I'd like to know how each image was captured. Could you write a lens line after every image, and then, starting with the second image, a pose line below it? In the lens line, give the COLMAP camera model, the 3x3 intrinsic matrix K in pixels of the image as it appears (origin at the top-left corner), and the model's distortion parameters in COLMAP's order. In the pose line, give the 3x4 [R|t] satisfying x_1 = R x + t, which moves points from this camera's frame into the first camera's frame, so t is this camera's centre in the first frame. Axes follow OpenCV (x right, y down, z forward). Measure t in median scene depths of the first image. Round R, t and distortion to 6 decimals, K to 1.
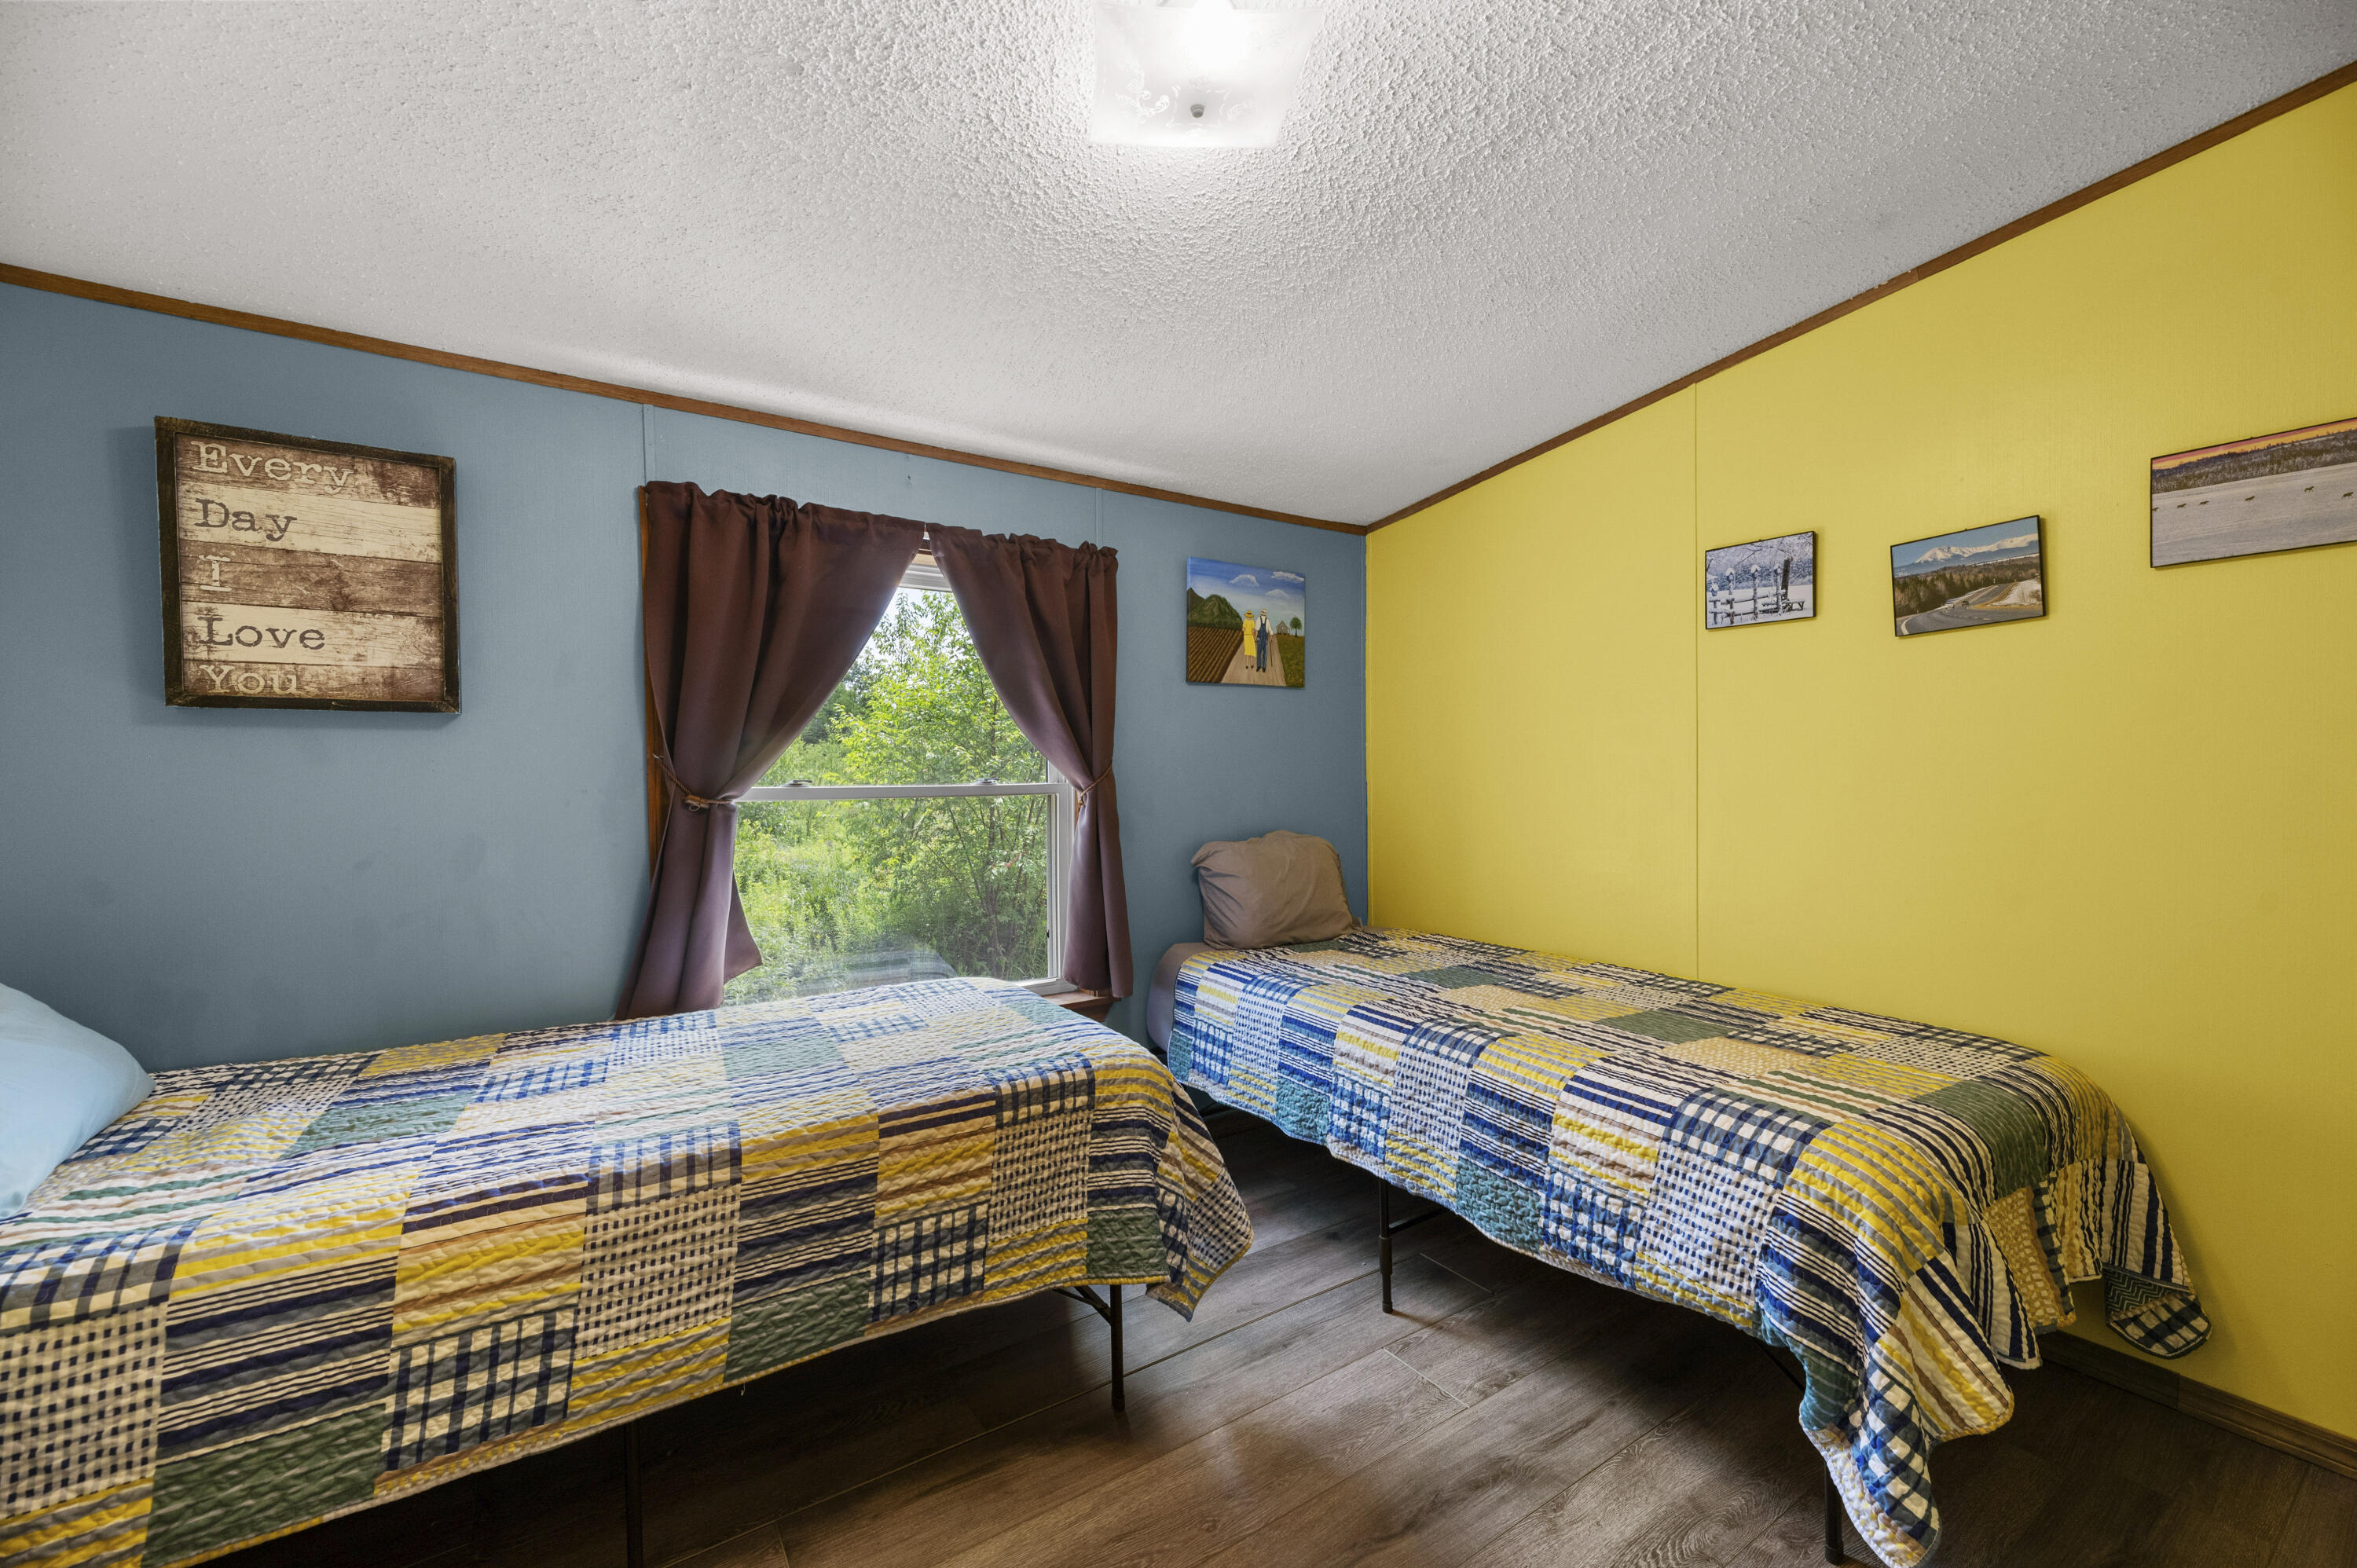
lens RADIAL K [[945.9, 0, 1189.6], [0, 945.9, 768.4], [0, 0, 1]] dist [-0.003837, 0.000433]
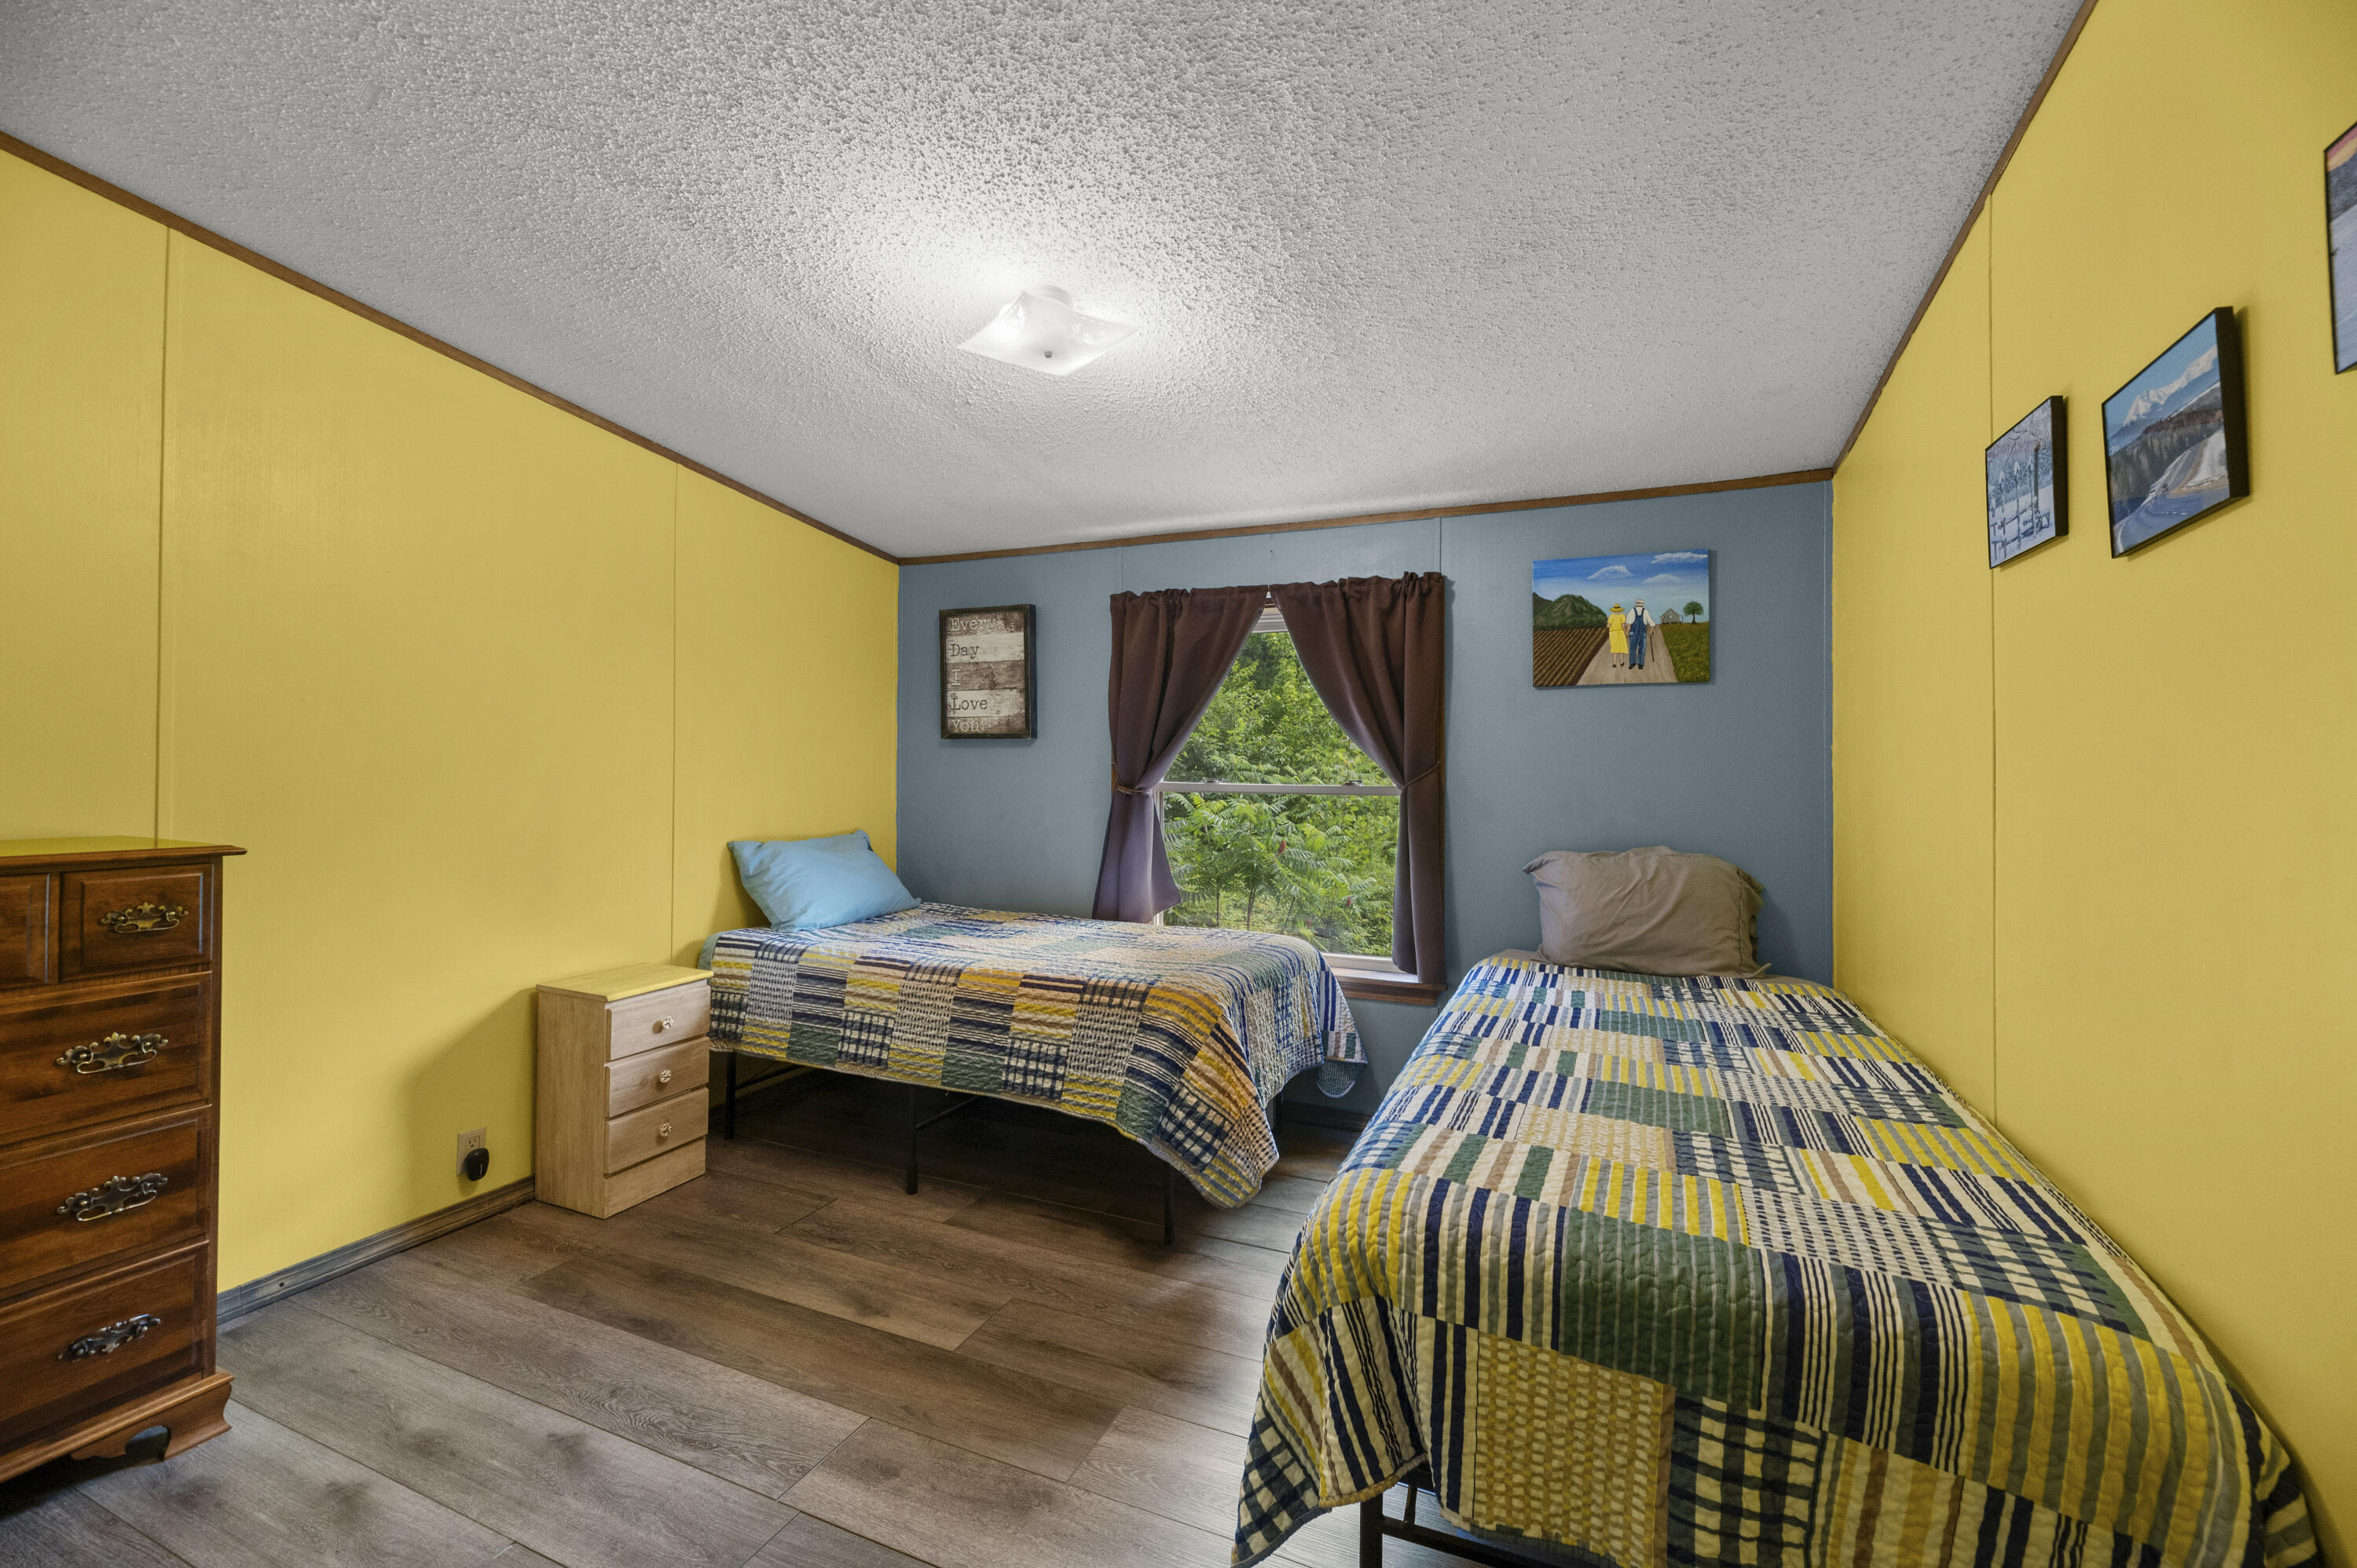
lens RADIAL K [[967.1, 0, 1189.1], [0, 967.1, 734.0], [0, 0, 1]] dist [-0.000408, -0.000243]
pose [[0.538676, -0.021255, -0.842245, 1.097980], [-0.010206, 0.999444, -0.031749, -0.010781], [0.842451, 0.025699, 0.538159, 0.252569]]
